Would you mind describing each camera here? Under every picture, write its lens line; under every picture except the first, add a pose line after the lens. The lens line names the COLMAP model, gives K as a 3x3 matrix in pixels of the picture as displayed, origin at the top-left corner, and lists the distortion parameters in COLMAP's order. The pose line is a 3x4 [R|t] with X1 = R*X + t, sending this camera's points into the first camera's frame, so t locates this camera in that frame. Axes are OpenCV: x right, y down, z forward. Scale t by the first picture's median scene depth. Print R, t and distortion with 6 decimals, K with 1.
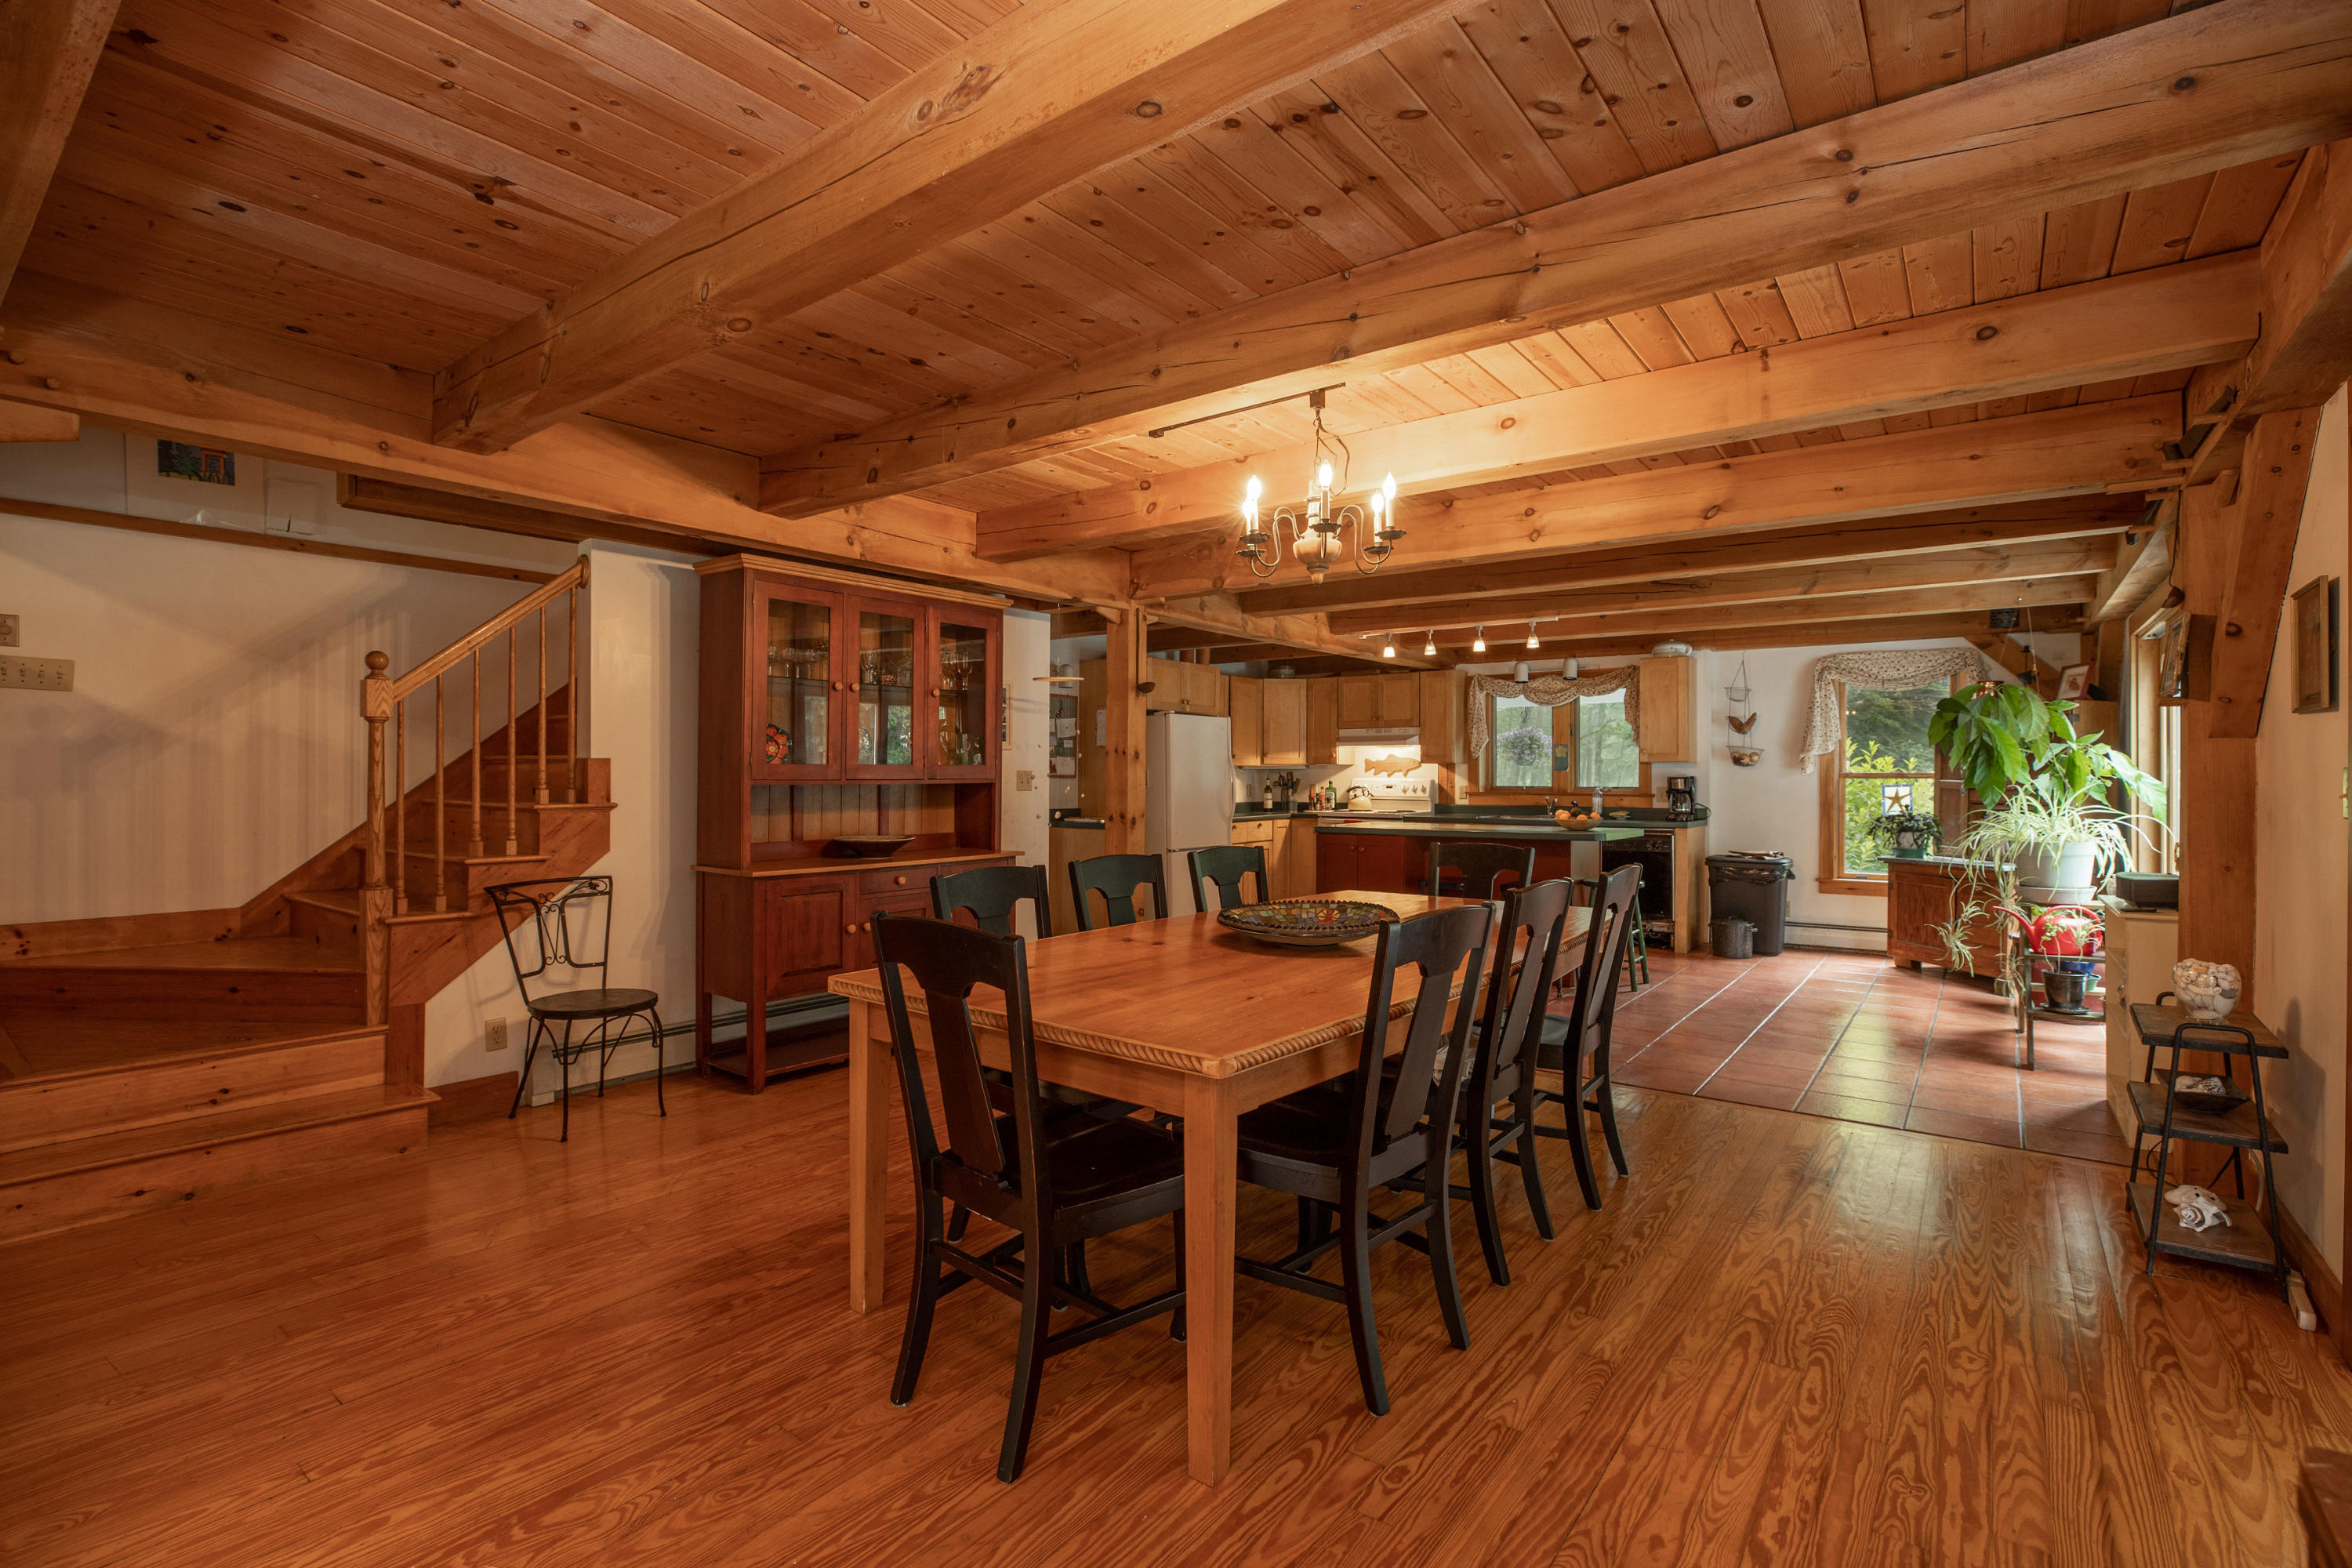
lens RADIAL K [[1073.6, 0, 1183.9], [0, 1073.6, 775.1], [0, 0, 1]] dist [-0.023815, 0.001701]
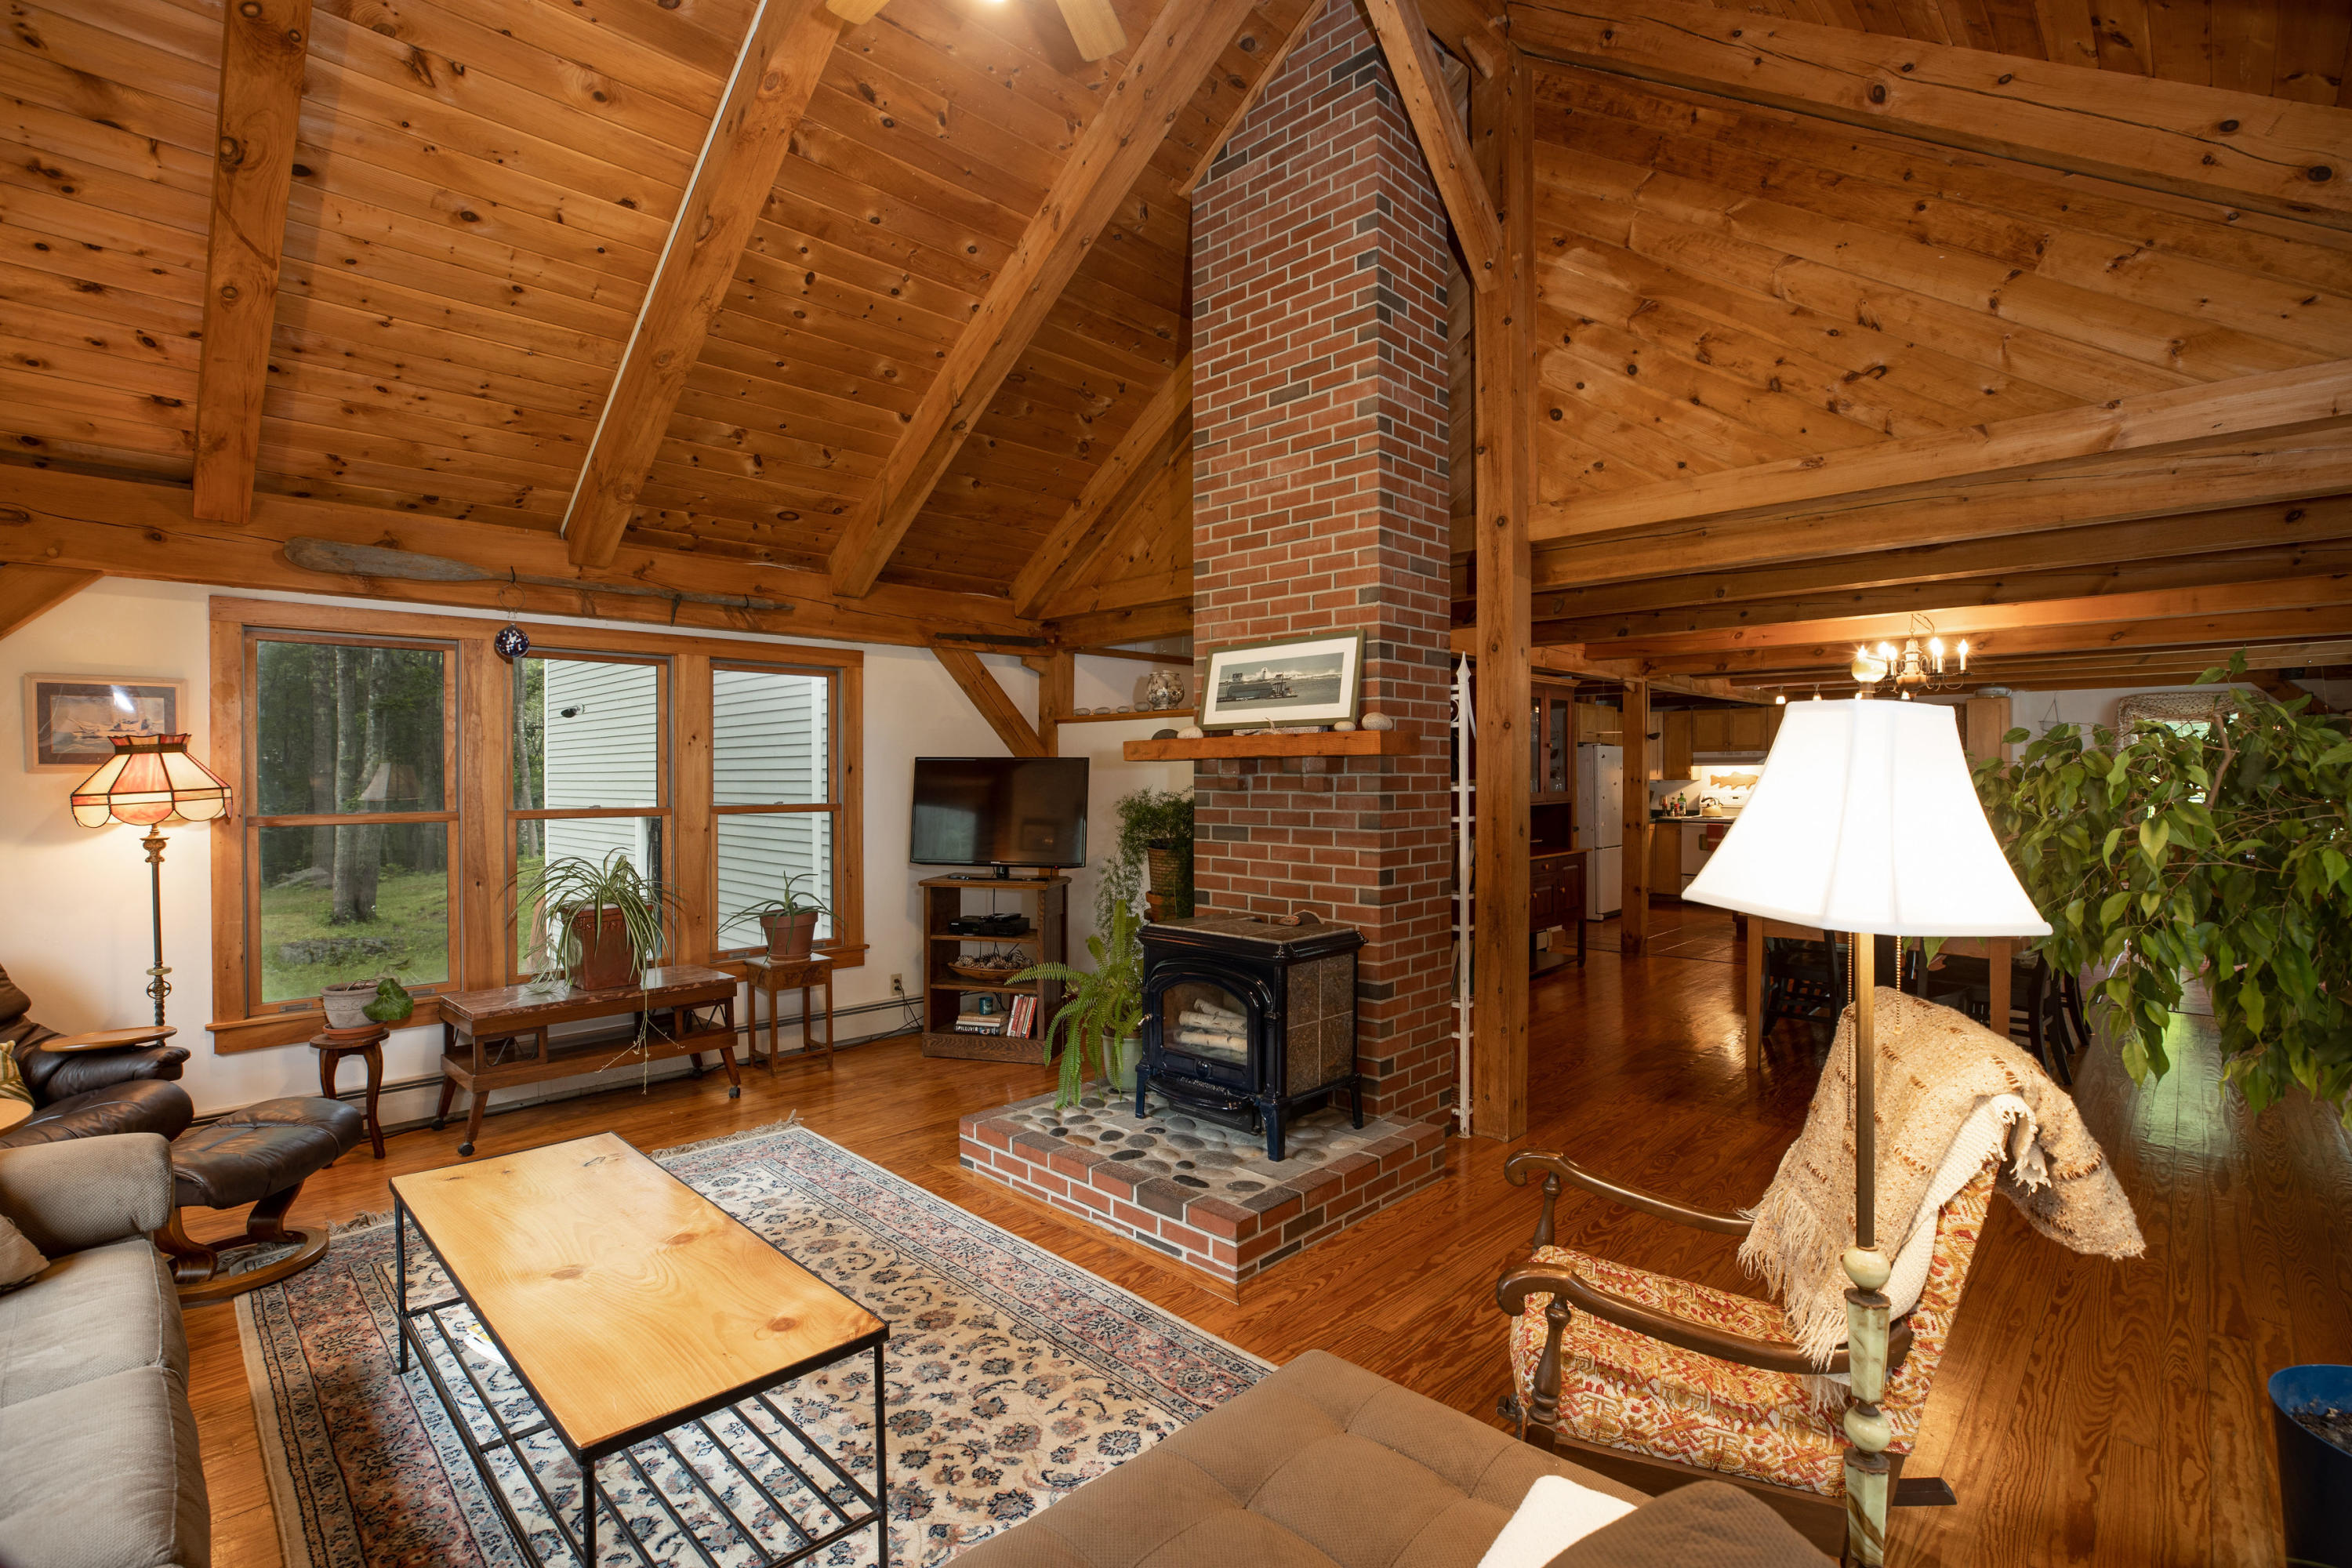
lens RADIAL K [[1073.6, 0, 1156.4], [0, 1073.6, 781.9], [0, 0, 1]] dist [-0.023815, 0.001701]
pose [[0.988168, -0.000986, -0.153371, -0.298497], [0.001185, 0.999999, 0.001206, -0.010032], [0.153370, -0.001374, 0.988168, -0.357998]]
